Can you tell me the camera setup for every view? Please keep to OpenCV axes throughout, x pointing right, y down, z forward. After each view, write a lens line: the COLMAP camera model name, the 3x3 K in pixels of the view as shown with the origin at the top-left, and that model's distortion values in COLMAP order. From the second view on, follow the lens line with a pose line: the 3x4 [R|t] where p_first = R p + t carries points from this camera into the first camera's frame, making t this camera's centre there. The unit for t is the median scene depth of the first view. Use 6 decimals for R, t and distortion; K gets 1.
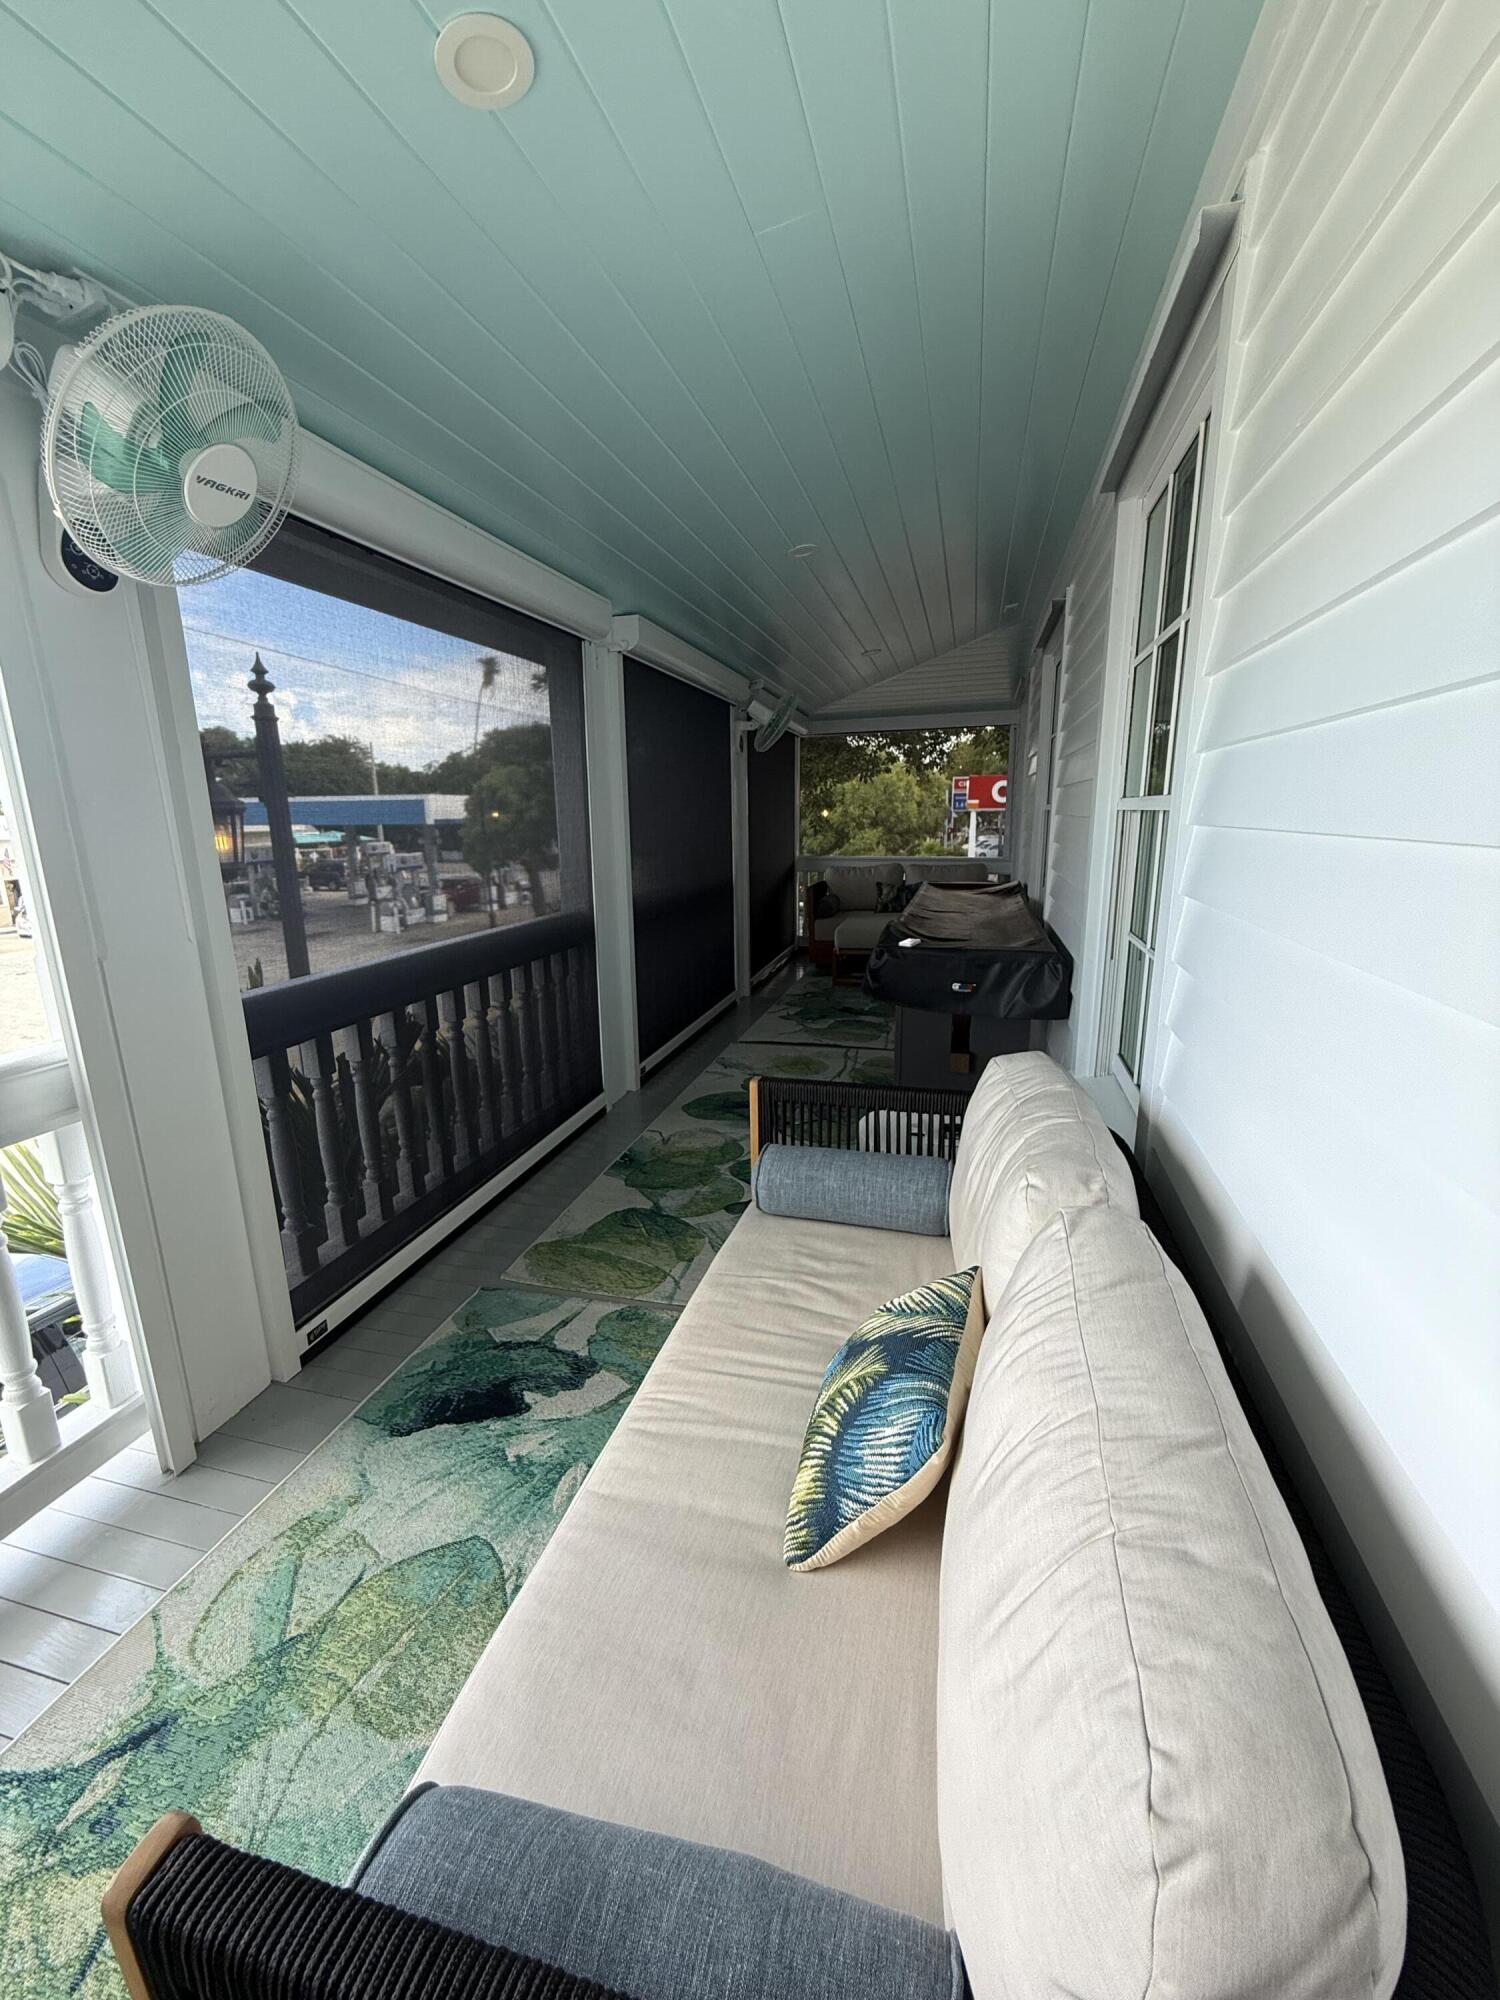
lens RADIAL K [[805.8, 0, 751.0], [0, 805.8, 997.1], [0, 0, 1]] dist [-0.000450, -0.000041]
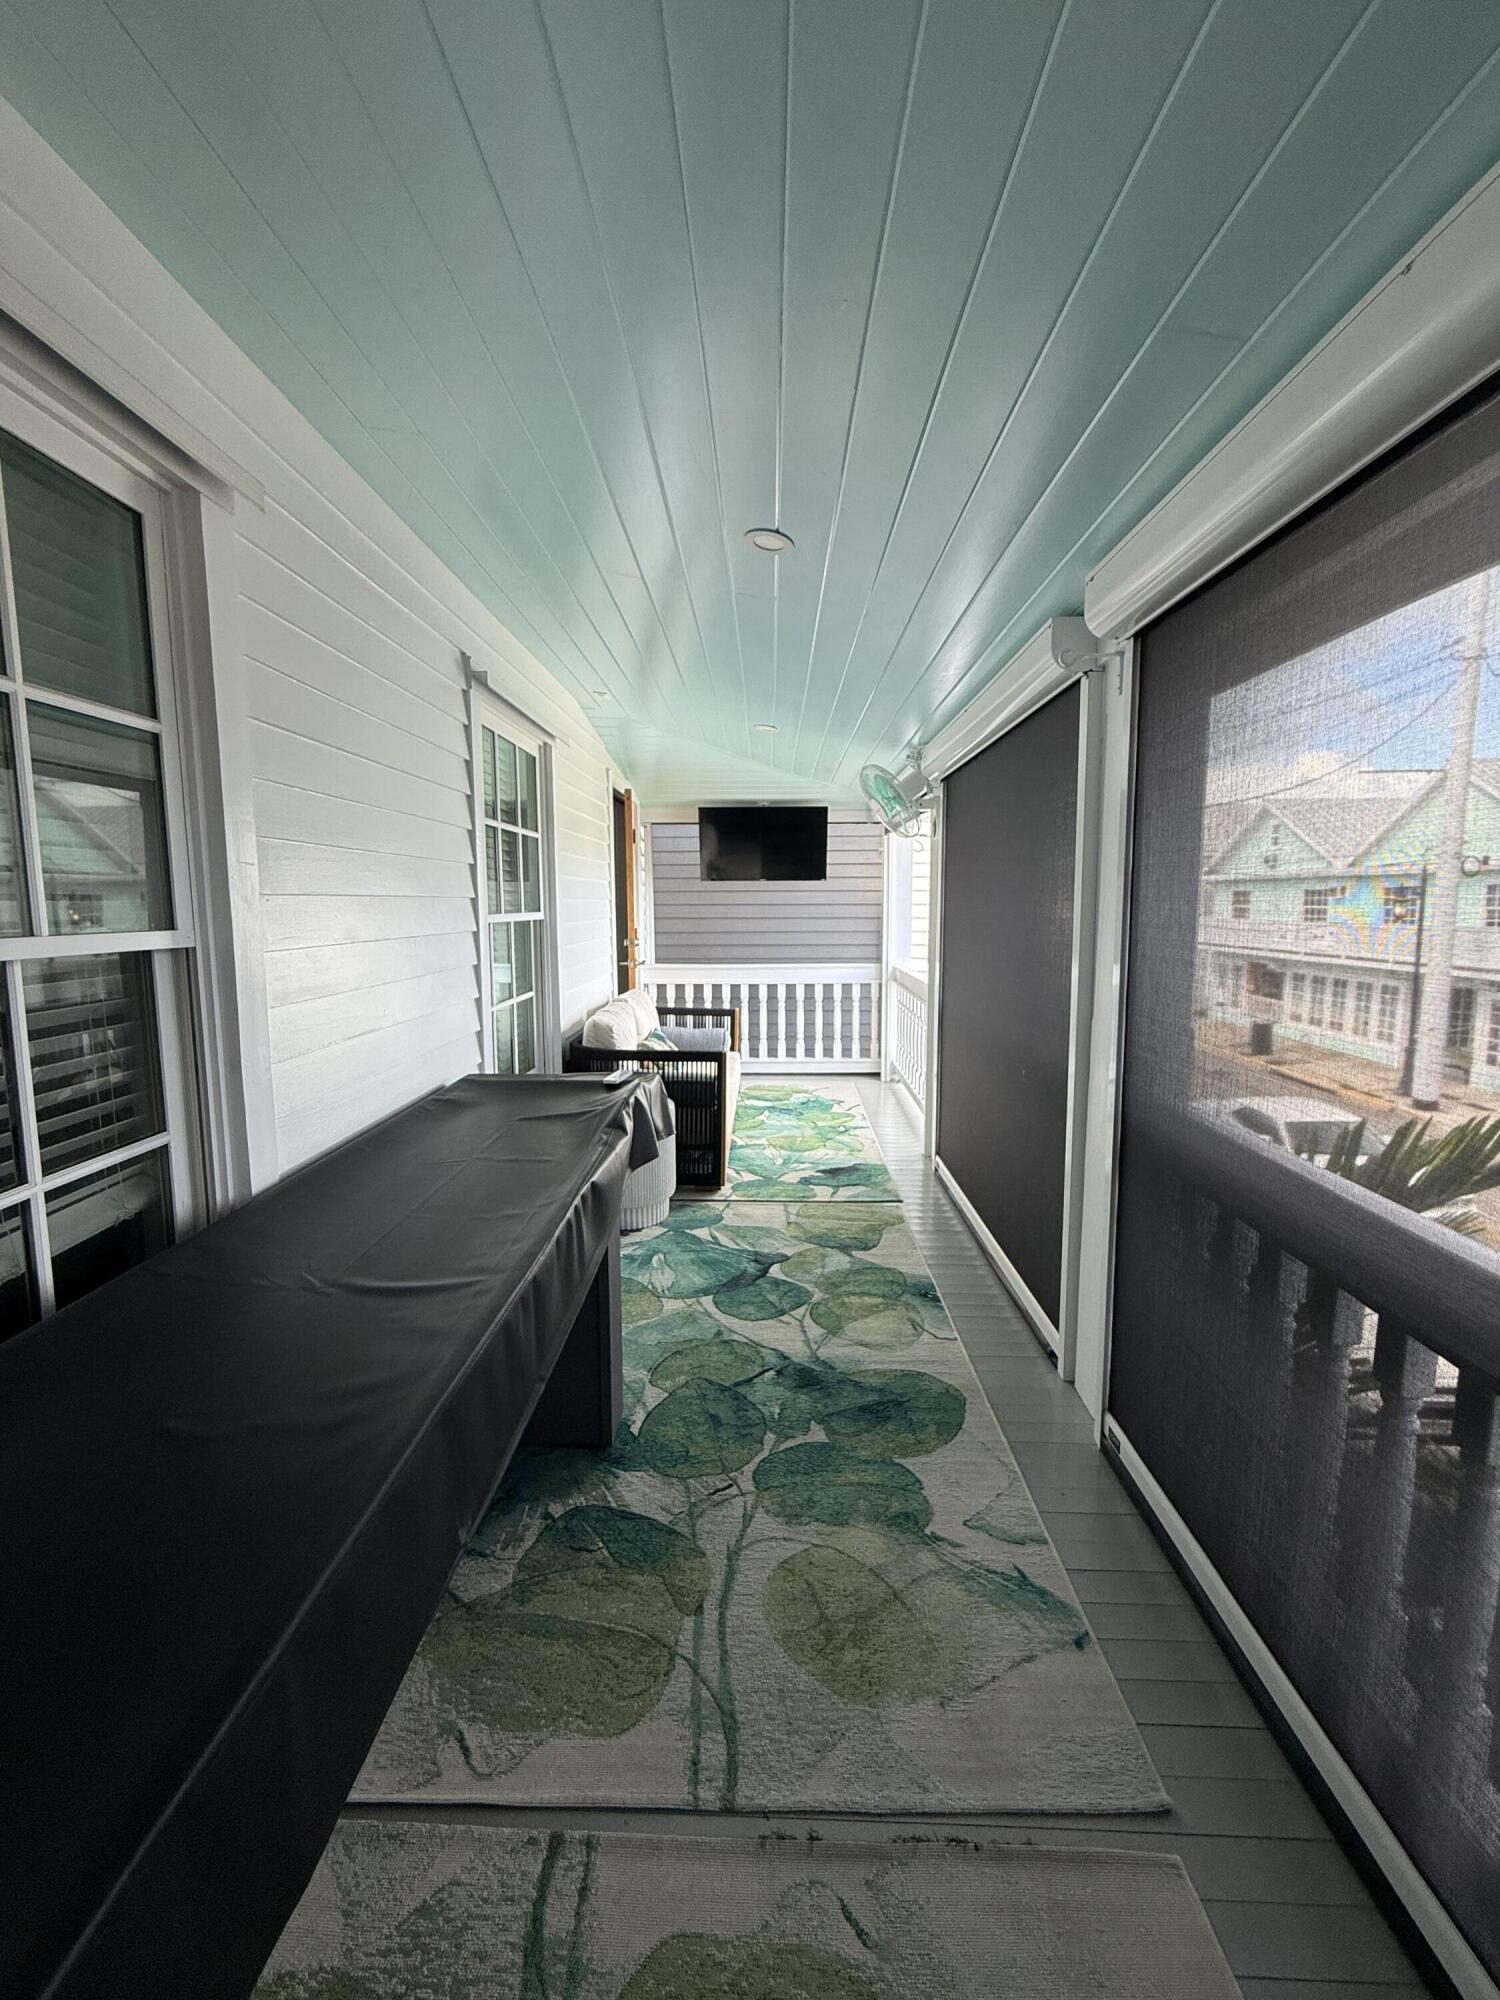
lens RADIAL K [[805.8, 0, 746.6], [0, 805.8, 994.0], [0, 0, 1]] dist [-0.000450, -0.000041]
pose [[-0.972436, 0.046923, -0.228401, 0.281192], [-0.032921, 0.942101, 0.333710, -0.490458], [0.230835, 0.332030, -0.914588, 1.972424]]
